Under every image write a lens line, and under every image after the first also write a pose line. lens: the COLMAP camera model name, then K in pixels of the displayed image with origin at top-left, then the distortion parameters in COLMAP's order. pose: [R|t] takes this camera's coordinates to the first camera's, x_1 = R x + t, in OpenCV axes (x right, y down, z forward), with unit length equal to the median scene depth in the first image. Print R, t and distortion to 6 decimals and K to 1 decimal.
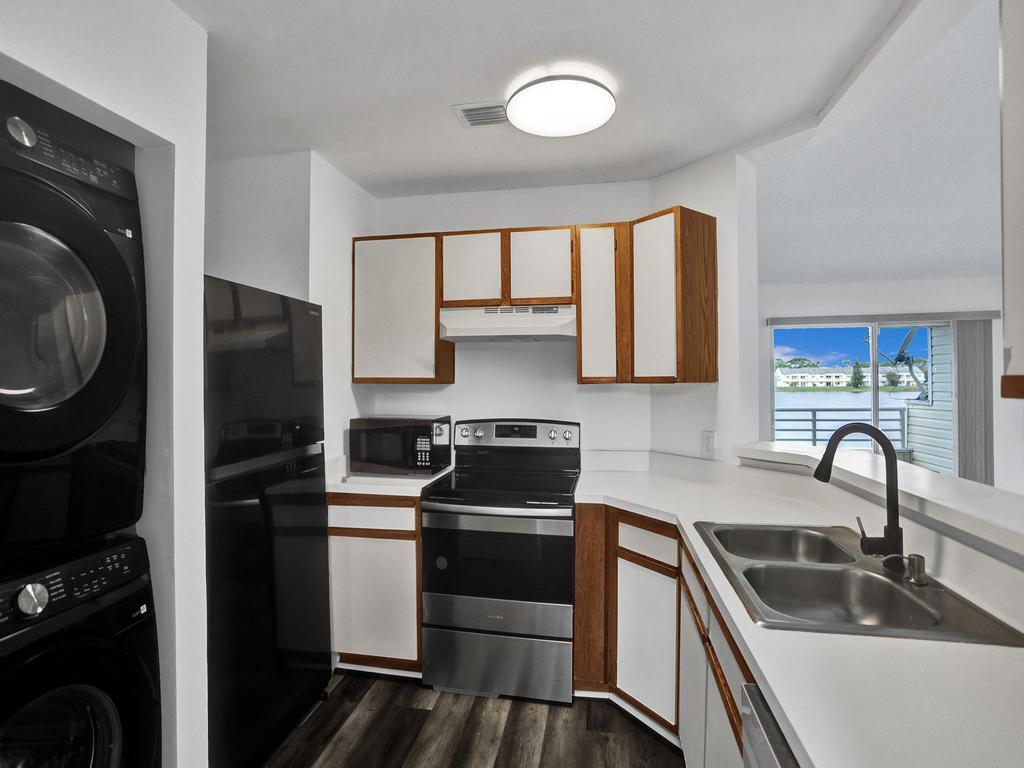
lens RADIAL K [[511.6, 0, 506.5], [0, 511.6, 375.7], [0, 0, 1]] dist [-0.078918, 0.042677]
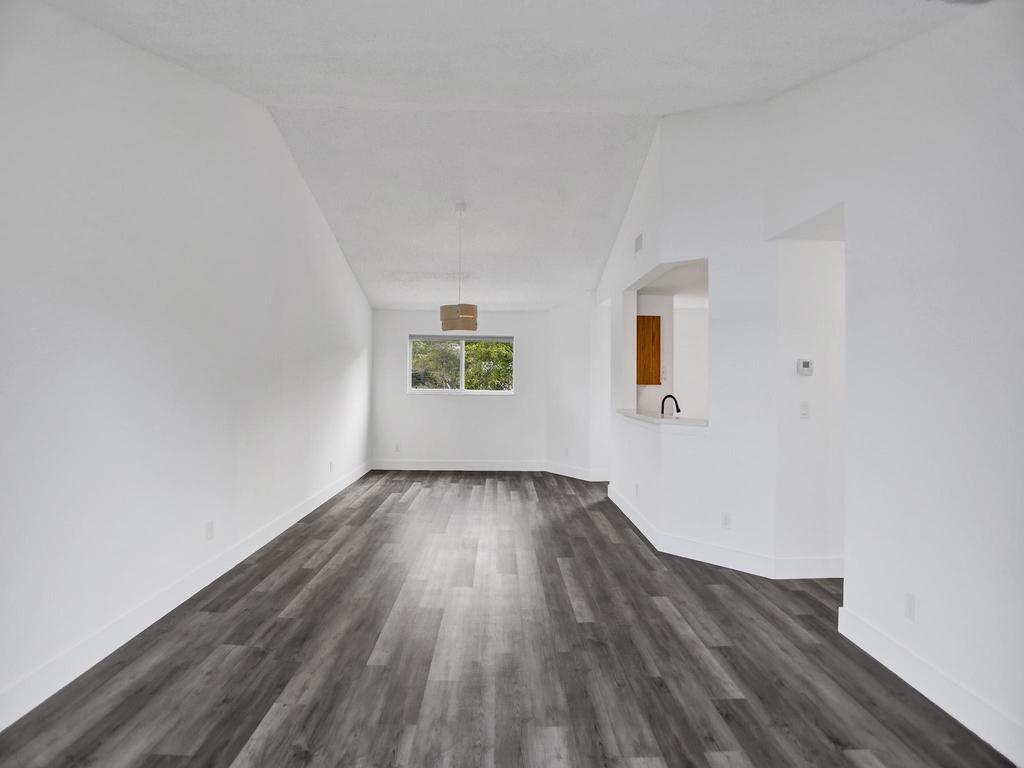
lens RADIAL K [[507.4, 0, 511.3], [0, 507.4, 377.5], [0, 0, 1]] dist [-0.064481, 0.028475]
pose [[-0.979626, -0.007623, -0.200685, 1.437771], [-0.005695, 0.999932, -0.010181, 0.004815], [0.200749, -0.008831, -0.979603, 2.430308]]
